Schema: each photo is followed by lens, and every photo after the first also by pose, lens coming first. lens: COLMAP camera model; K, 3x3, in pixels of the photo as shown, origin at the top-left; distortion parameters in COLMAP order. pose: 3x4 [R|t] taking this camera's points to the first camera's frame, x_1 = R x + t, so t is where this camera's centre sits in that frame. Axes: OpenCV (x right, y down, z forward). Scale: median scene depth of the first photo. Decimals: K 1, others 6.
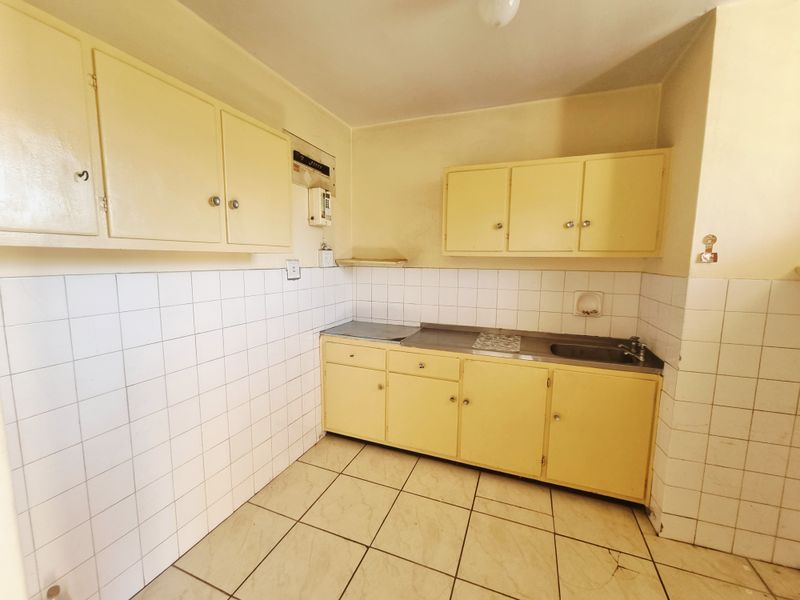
lens RADIAL K [[330.2, 0, 401.9], [0, 330.2, 299.0], [0, 0, 1]] dist [-0.000207, -0.001384]
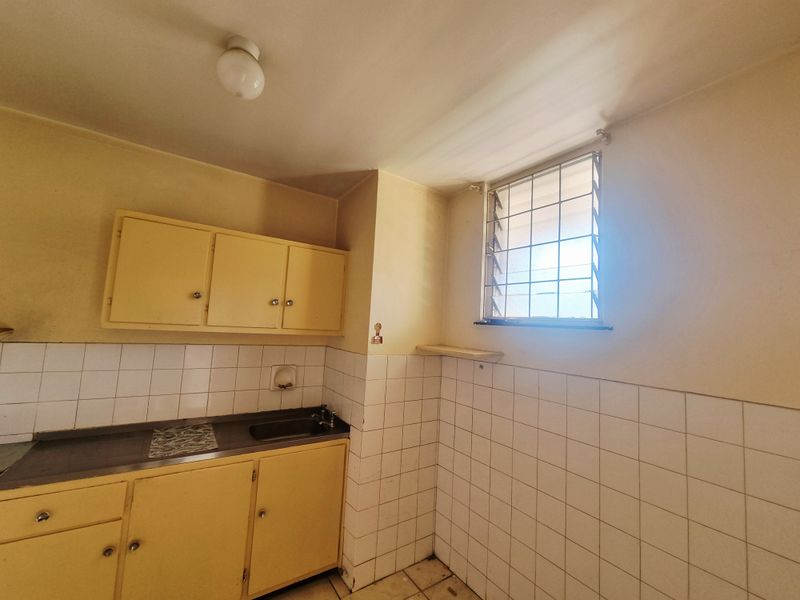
lens RADIAL K [[330.2, 0, 399.2], [0, 330.2, 297.8], [0, 0, 1]] dist [-0.000207, -0.001384]
pose [[0.573120, 0.089121, 0.814611, -0.097755], [0.048756, 0.988599, -0.142459, -0.074709], [-0.818020, 0.121363, 0.562241, 0.114988]]
